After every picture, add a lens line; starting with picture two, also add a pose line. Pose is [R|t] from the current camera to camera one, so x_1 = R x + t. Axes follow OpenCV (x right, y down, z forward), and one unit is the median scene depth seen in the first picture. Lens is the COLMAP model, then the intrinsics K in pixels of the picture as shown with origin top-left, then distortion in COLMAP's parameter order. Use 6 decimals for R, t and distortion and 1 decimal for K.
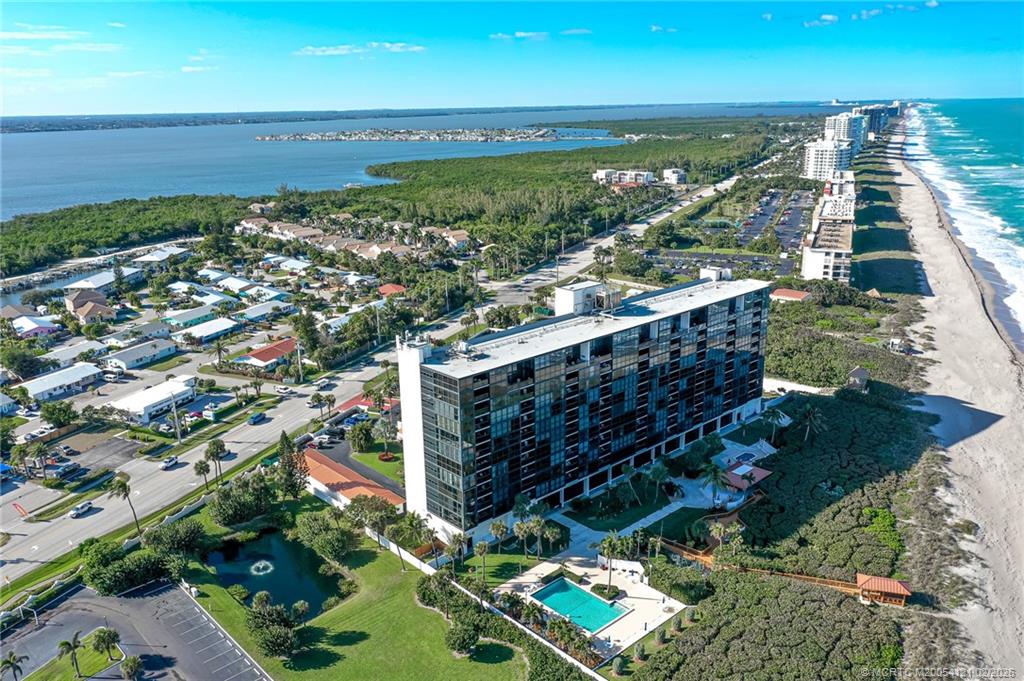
lens RADIAL K [[808.7, 0, 512.0], [0, 808.7, 340.5], [0, 0, 1]] dist [0.005548, -0.003606]
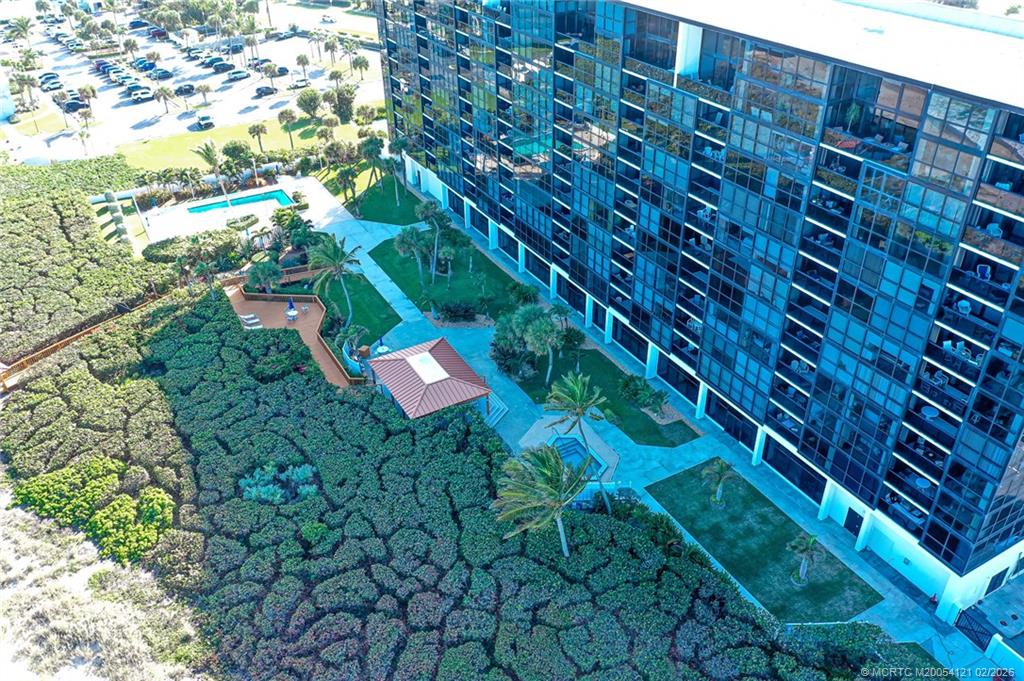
lens RADIAL K [[807.0, 0, 510.1], [0, 807.0, 340.7], [0, 0, 1]] dist [-0.000839, 0.007513]
pose [[-0.229696, 0.550841, -0.802380, 0.613605], [-0.250237, 0.763282, 0.595635, -0.124414], [0.940543, 0.337600, -0.037482, 1.040393]]
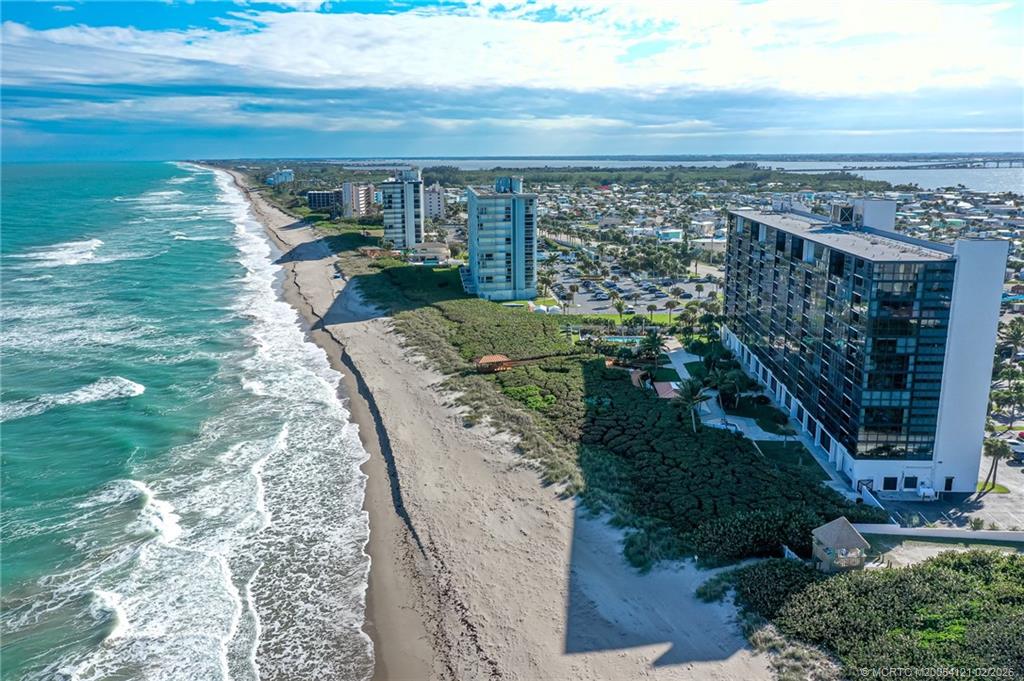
lens RADIAL K [[807.0, 0, 510.1], [0, 807.0, 340.7], [0, 0, 1]] dist [-0.000839, 0.007513]
pose [[-0.717239, 0.176822, -0.674019, 1.033251], [-0.178766, 0.888206, 0.423240, -0.245110], [0.673506, 0.424056, -0.605447, 1.395296]]
